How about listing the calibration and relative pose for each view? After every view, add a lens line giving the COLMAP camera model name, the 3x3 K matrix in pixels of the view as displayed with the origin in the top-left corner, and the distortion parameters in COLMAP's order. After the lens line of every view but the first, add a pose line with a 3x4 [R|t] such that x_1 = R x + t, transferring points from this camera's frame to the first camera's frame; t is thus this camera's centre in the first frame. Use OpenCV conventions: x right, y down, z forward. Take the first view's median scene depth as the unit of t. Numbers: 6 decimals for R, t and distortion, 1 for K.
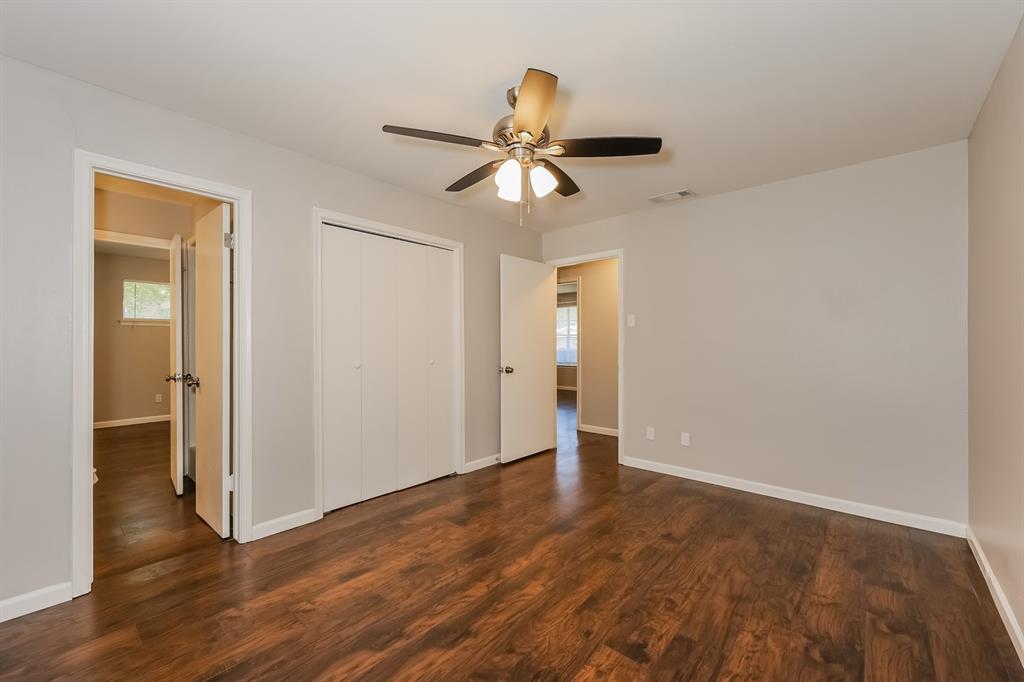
lens RADIAL K [[413.0, 0, 512.0], [0, 413.0, 341.0], [0, 0, 1]] dist [-0.000547, -0.000234]
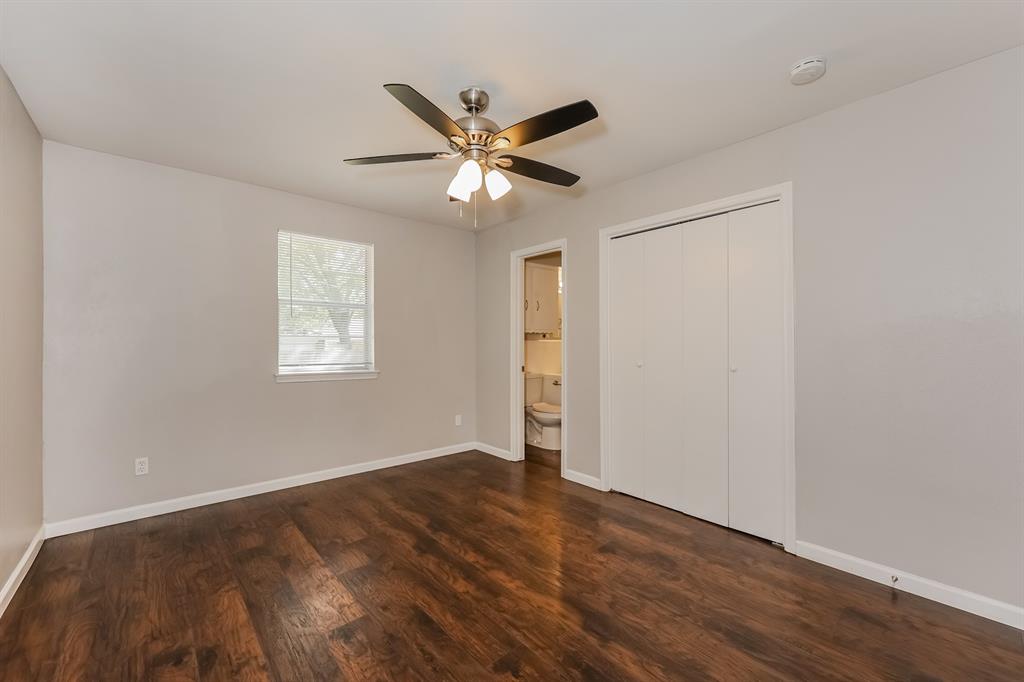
lens RADIAL K [[413.0, 0, 512.0], [0, 413.0, 341.0], [0, 0, 1]] dist [-0.000547, -0.000234]
pose [[-0.134581, -0.002142, -0.990900, 0.964703], [0.006861, 0.999972, -0.003093, 0.003680], [0.990879, -0.007215, -0.134563, 1.169266]]
